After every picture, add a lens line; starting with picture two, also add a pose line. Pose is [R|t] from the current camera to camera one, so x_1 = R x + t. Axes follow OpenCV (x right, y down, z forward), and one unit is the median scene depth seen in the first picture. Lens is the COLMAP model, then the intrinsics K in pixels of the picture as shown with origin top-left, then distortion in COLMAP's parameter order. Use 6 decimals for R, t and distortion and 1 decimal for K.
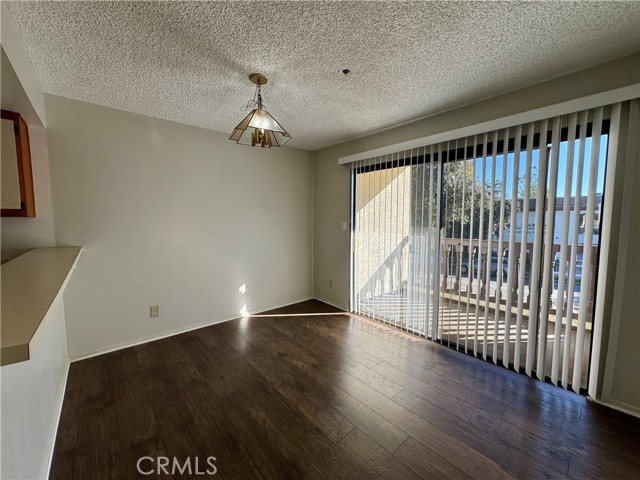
lens RADIAL K [[256.0, 0, 320.7], [0, 256.0, 237.7], [0, 0, 1]] dist [0.000053, 0.000075]
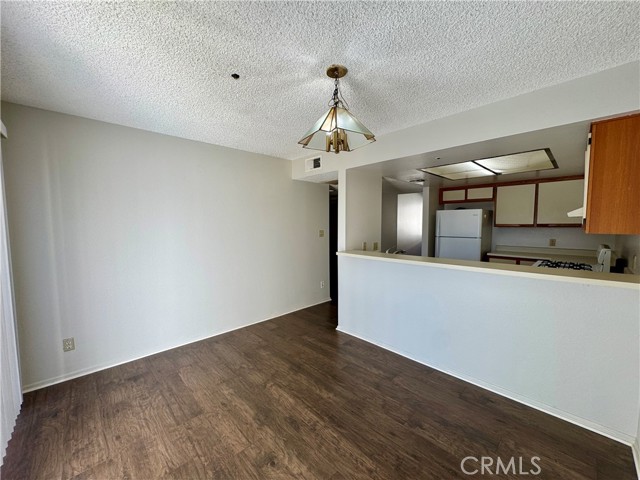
lens RADIAL K [[256.0, 0, 320.5], [0, 256.0, 241.1], [0, 0, 1]] dist [0.000053, 0.000075]
pose [[-0.999122, 0.010029, -0.040684, -0.164105], [0.003860, 0.988833, 0.148977, -0.209480], [0.041724, 0.148690, -0.988003, 2.048491]]
